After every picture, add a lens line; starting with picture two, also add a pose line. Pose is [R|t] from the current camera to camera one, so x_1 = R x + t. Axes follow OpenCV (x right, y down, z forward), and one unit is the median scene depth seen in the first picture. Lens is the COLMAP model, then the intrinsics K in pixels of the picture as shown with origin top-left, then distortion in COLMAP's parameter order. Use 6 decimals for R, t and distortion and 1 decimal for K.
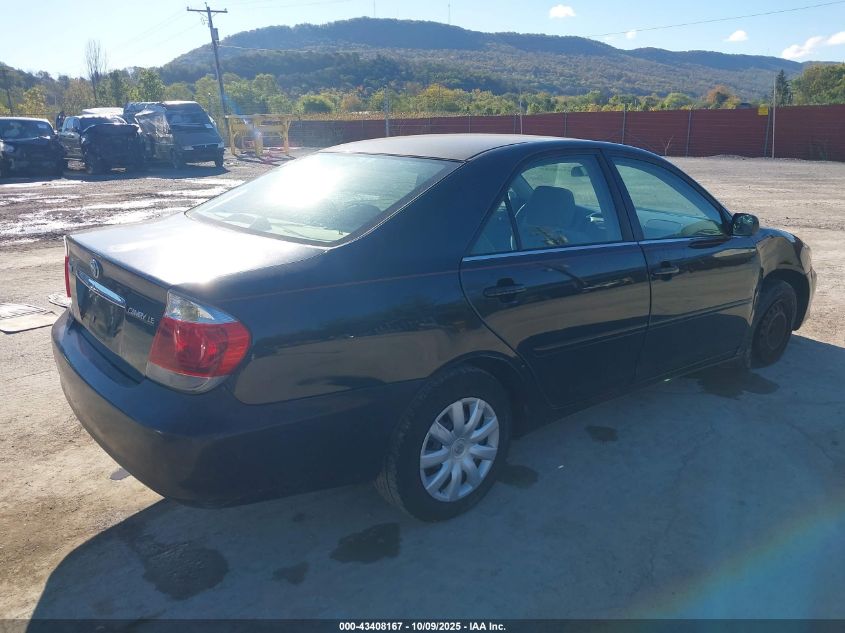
lens RADIAL K [[689.4, 0, 422.5], [0, 689.4, 316.5], [0, 0, 1]] dist [-0.002942, 0.008054]
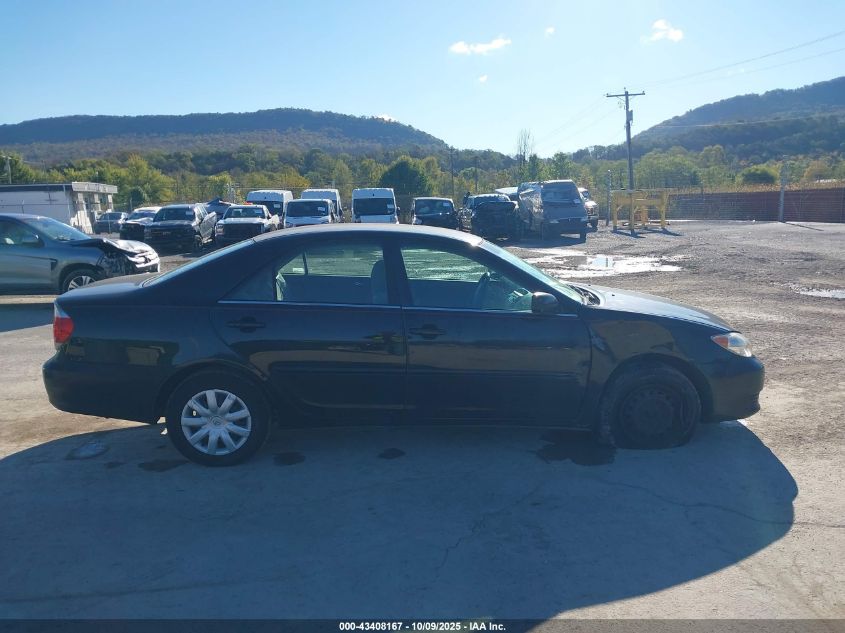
lens RADIAL K [[689.4, 0, 422.5], [0, 689.4, 316.5], [0, 0, 1]] dist [-0.002942, 0.008054]
pose [[0.800950, 0.086251, -0.592486, 0.099941], [-0.143981, 0.988277, -0.050773, -0.002672], [0.581161, 0.125973, 0.803979, -0.002502]]
